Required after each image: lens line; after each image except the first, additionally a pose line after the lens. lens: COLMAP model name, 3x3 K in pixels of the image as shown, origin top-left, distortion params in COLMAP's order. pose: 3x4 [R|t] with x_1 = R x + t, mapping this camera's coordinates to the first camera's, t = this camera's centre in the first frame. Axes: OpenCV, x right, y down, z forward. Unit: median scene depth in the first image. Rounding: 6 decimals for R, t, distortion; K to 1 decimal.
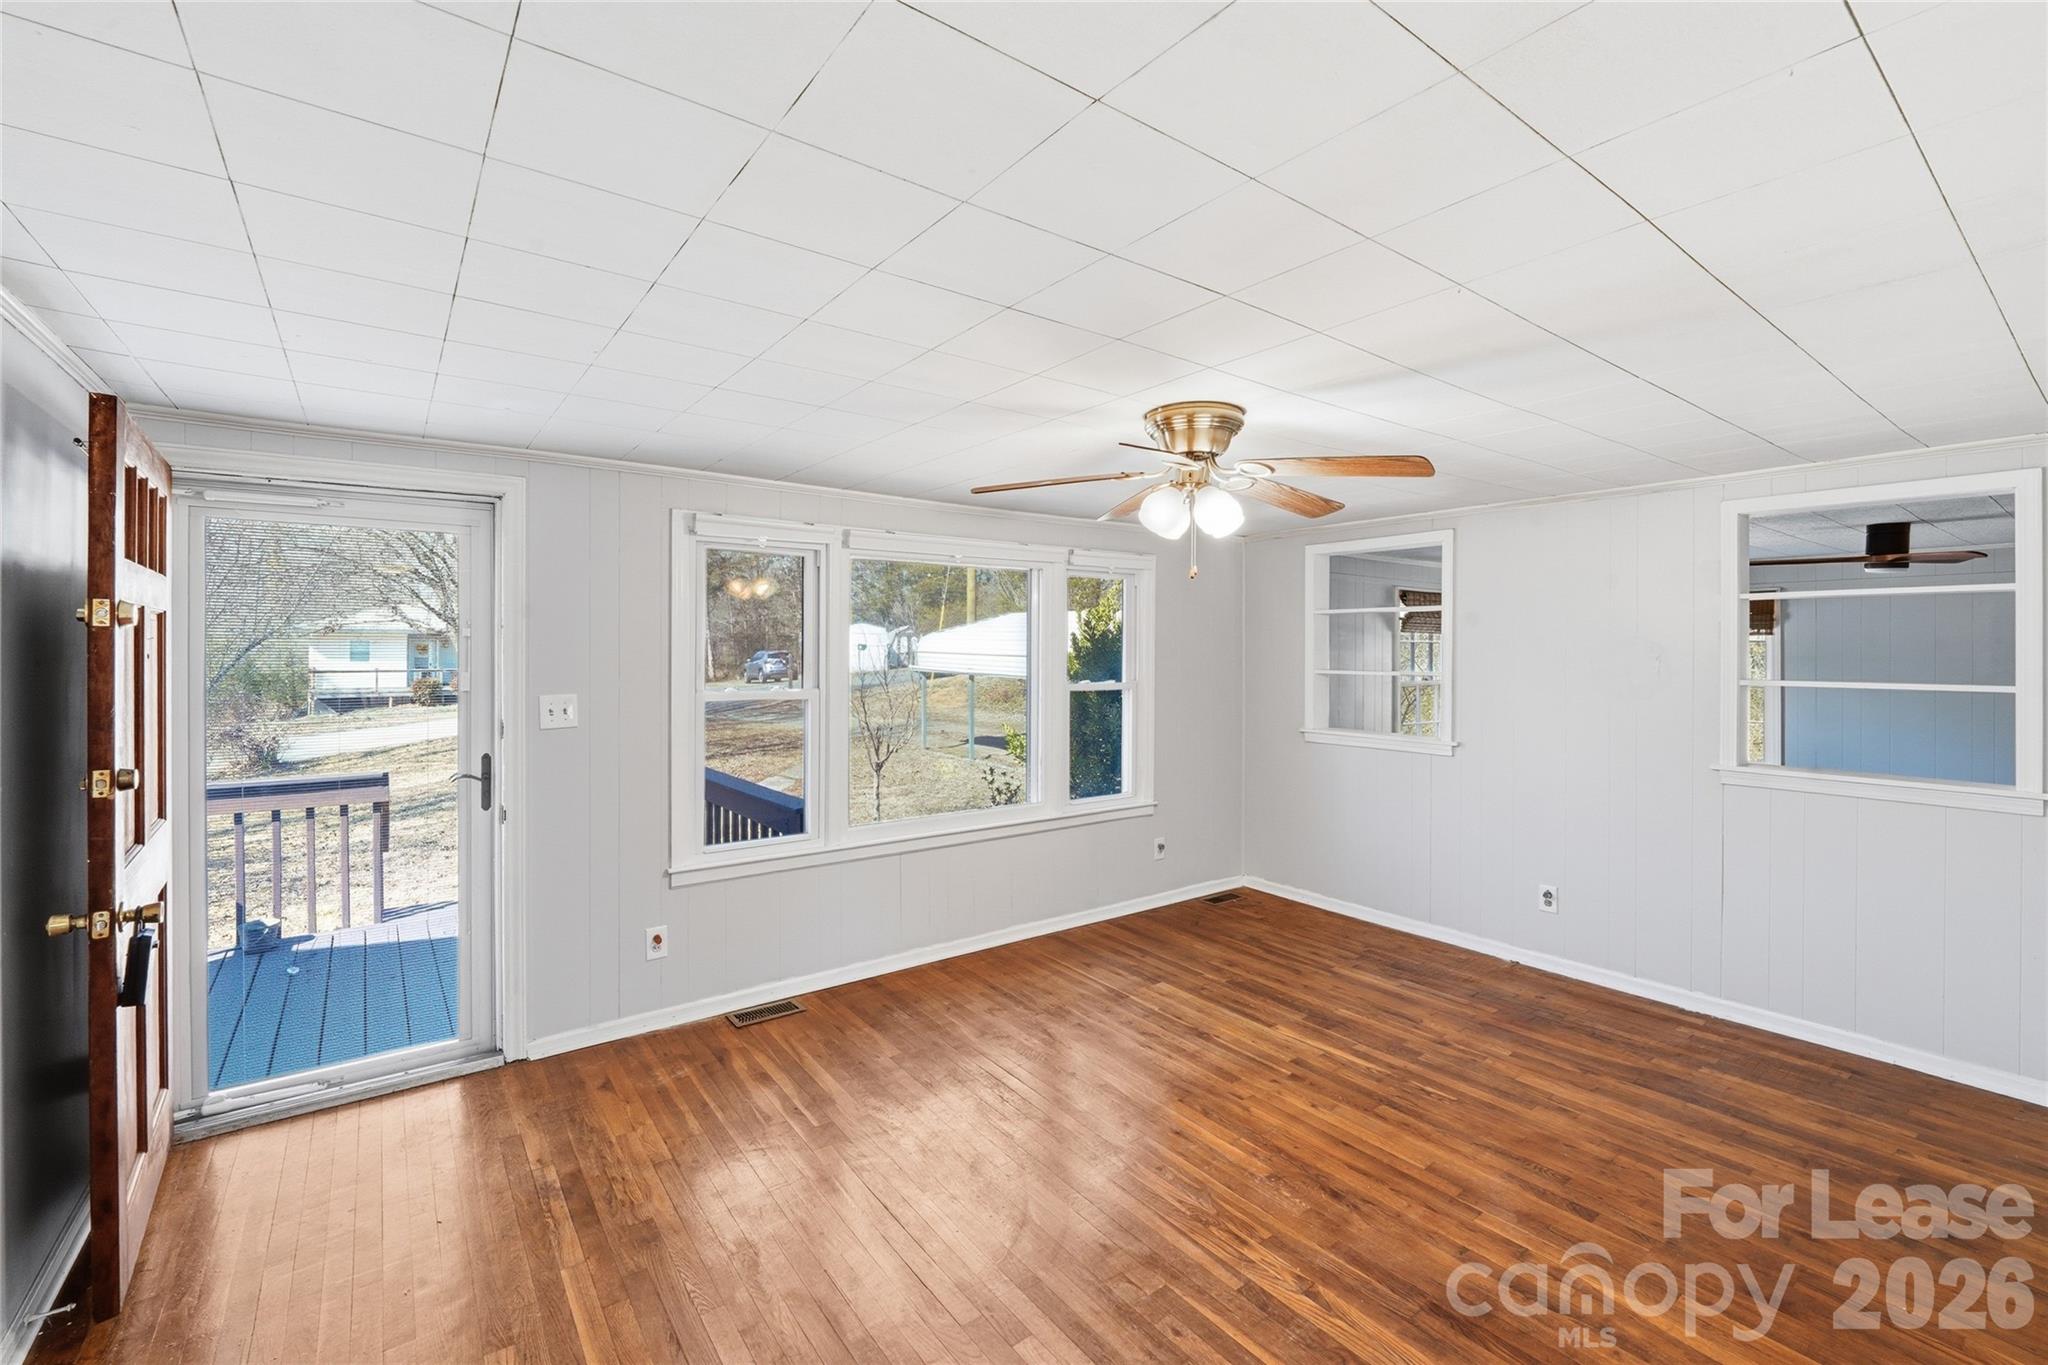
lens RADIAL K [[853.3, 0, 997.3], [0, 853.3, 645.7], [0, 0, 1]] dist [-0.006967, -0.002565]
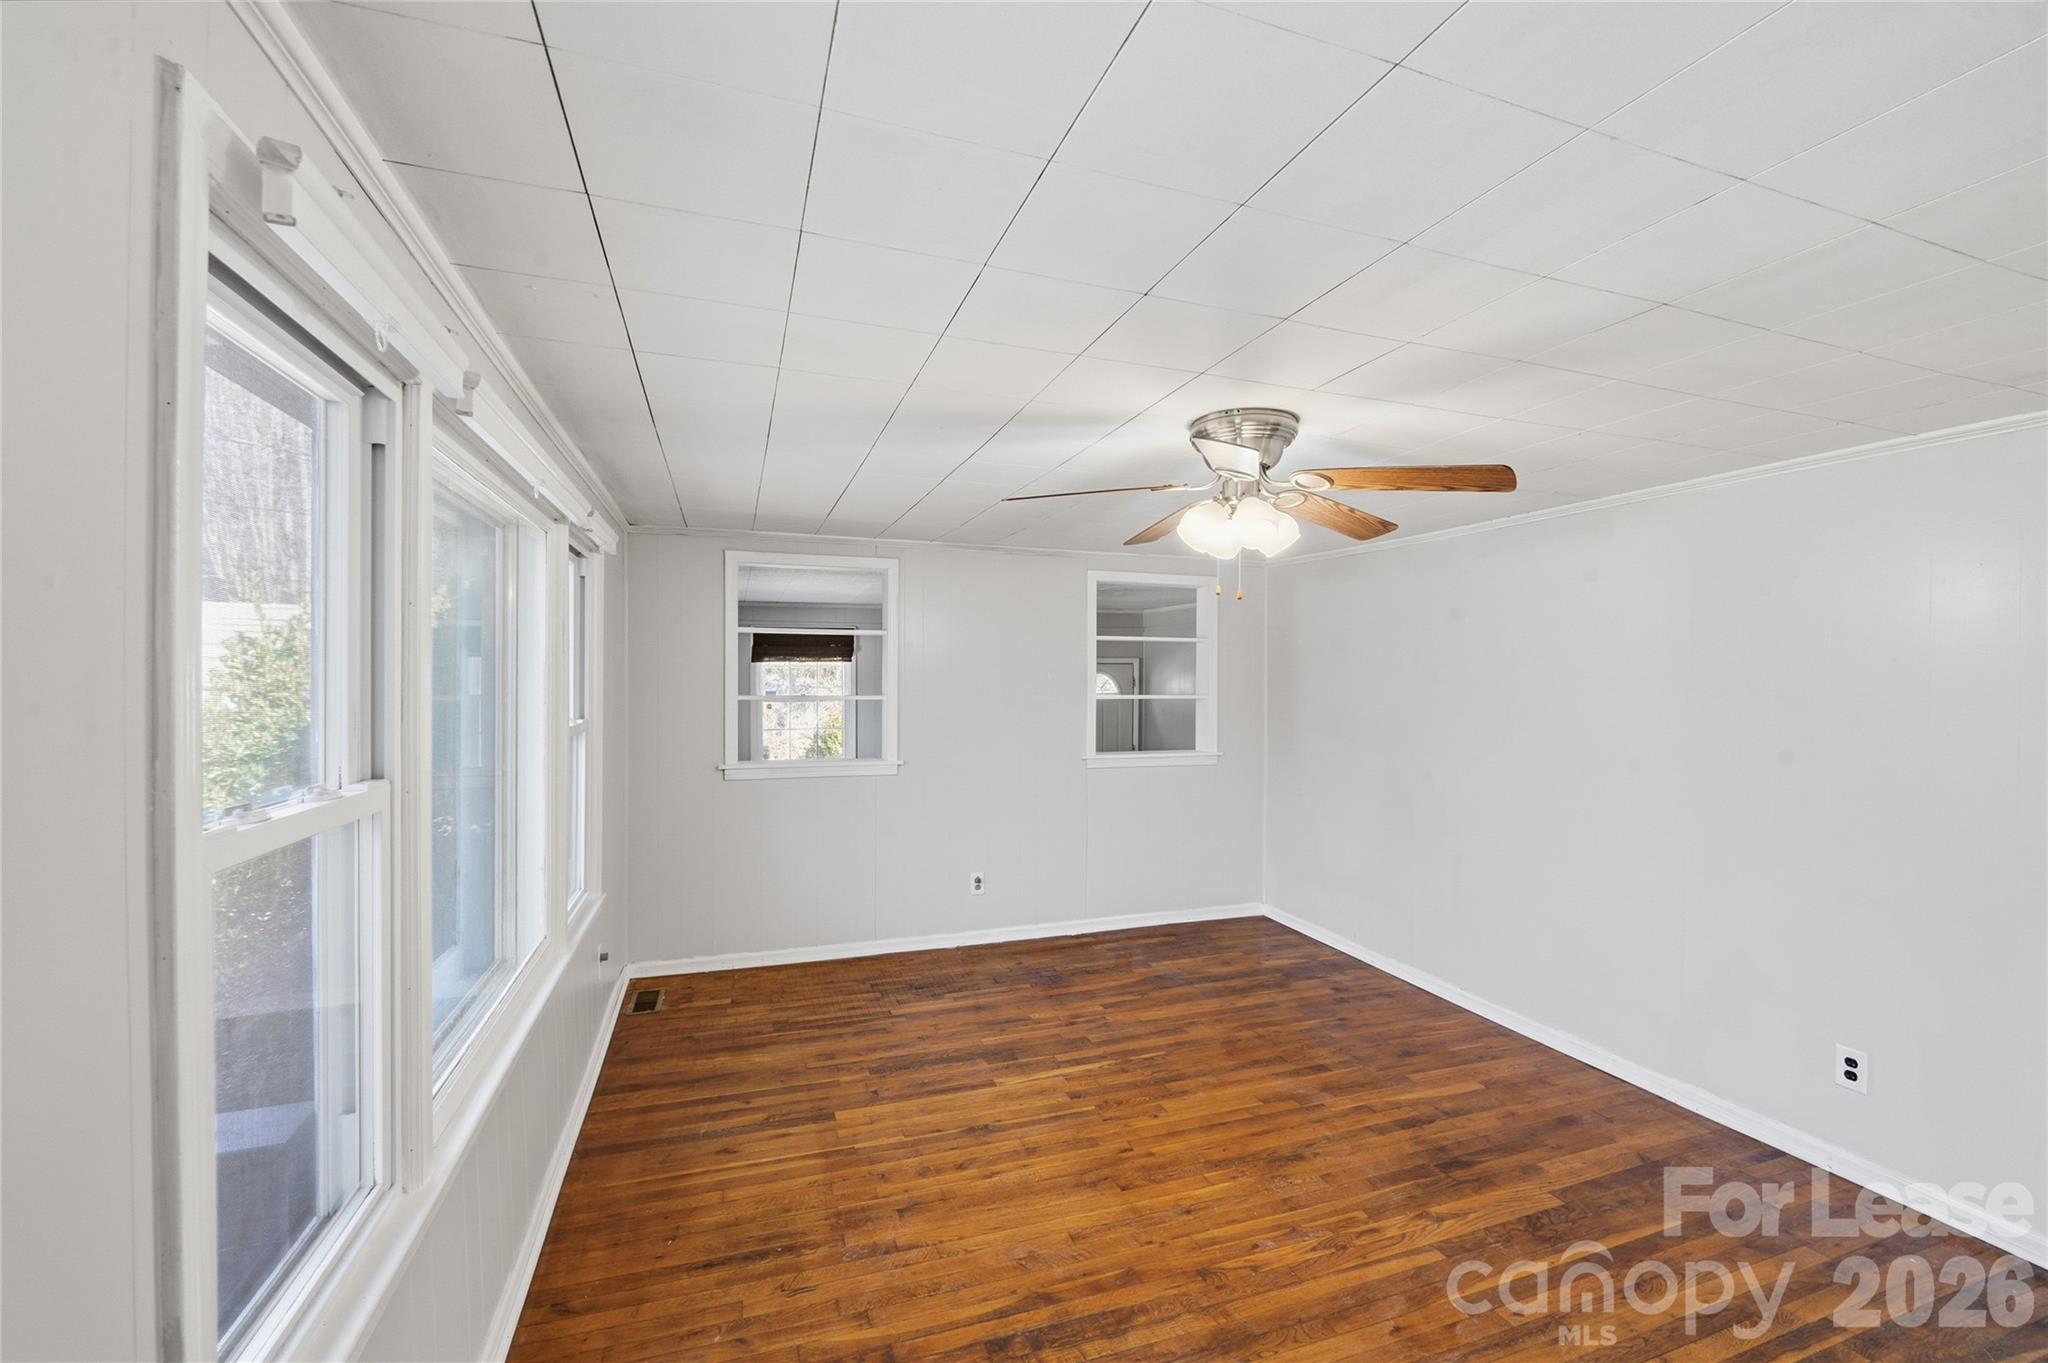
lens RADIAL K [[837.9, 0, 1017.8], [0, 837.9, 681.9], [0, 0, 1]] dist [-0.007494, -0.002155]
pose [[0.285241, -0.008012, 0.958422, -0.537691], [-0.010948, 0.999873, 0.011617, 0.001846], [-0.958393, -0.013806, 0.285117, 0.730195]]
